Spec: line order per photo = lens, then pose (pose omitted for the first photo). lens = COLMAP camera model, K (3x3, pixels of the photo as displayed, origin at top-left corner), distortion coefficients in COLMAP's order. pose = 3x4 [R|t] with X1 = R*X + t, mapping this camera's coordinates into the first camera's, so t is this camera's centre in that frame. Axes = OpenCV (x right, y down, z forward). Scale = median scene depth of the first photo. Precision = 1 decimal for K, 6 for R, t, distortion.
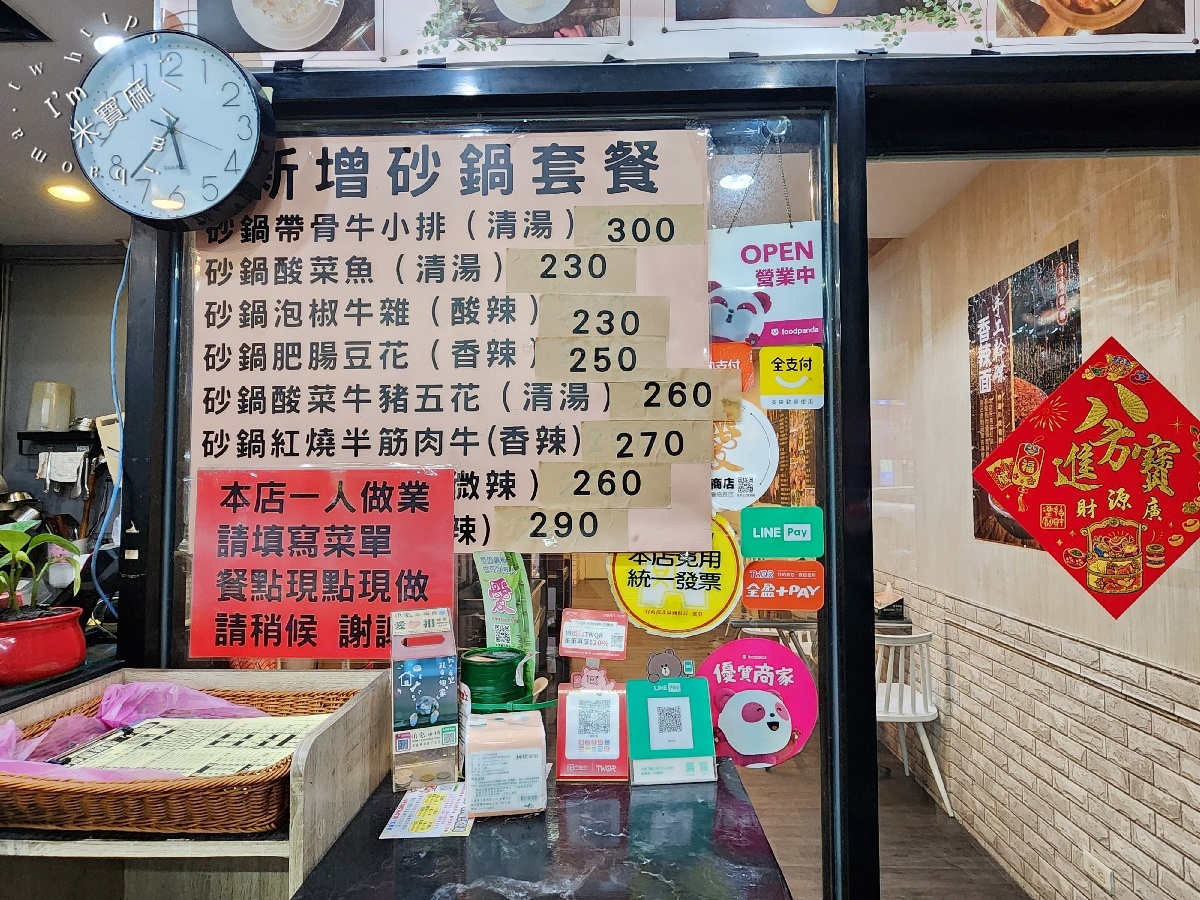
lens RADIAL K [[689.7, 0, 600.7], [0, 689.7, 454.4], [0, 0, 1]] dist [0.003916, 0.001359]
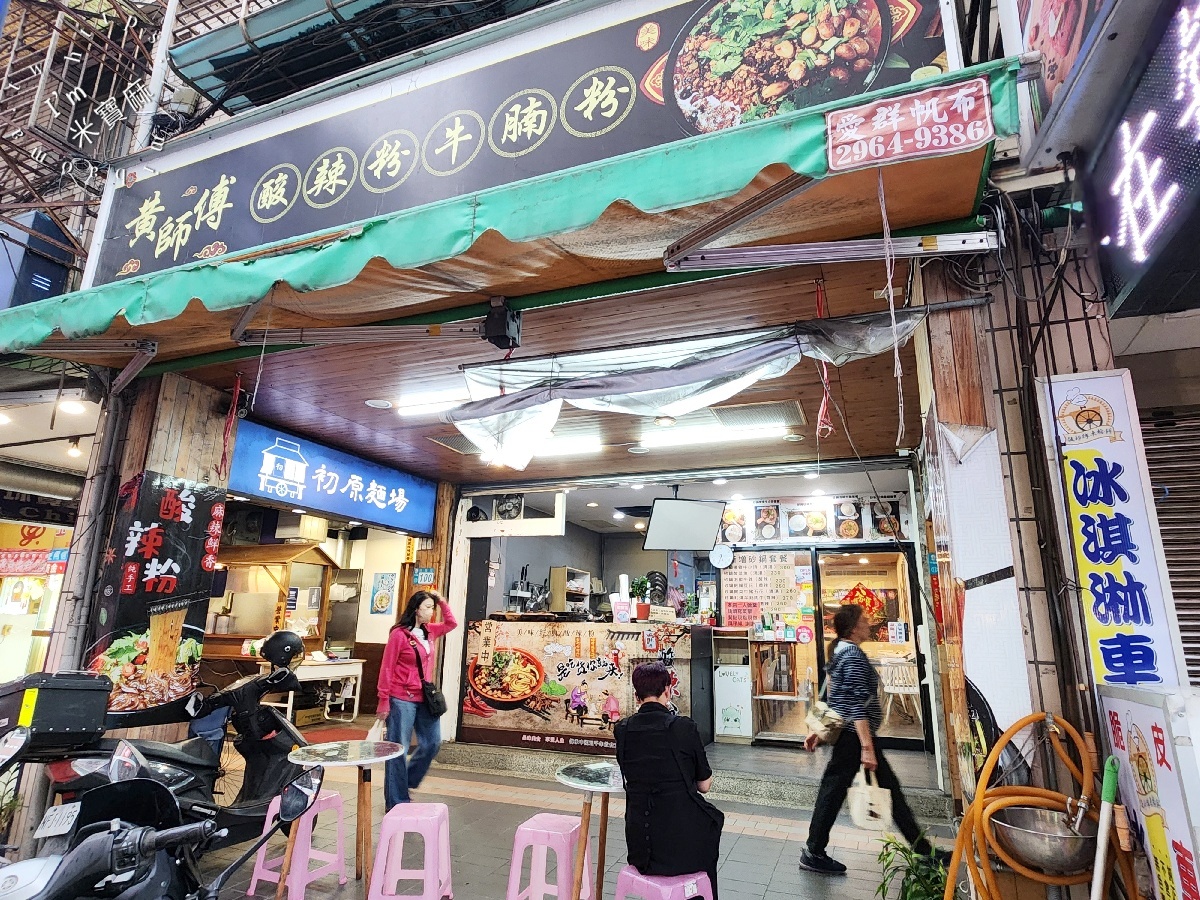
lens RADIAL K [[689.7, 0, 601.2], [0, 689.7, 450.4], [0, 0, 1]] dist [0.003916, 0.001359]
pose [[0.936579, -0.069690, -0.343458, 0.817946], [-0.003073, 0.978358, -0.206897, -0.025353], [0.350443, 0.194830, 0.916095, -6.478174]]
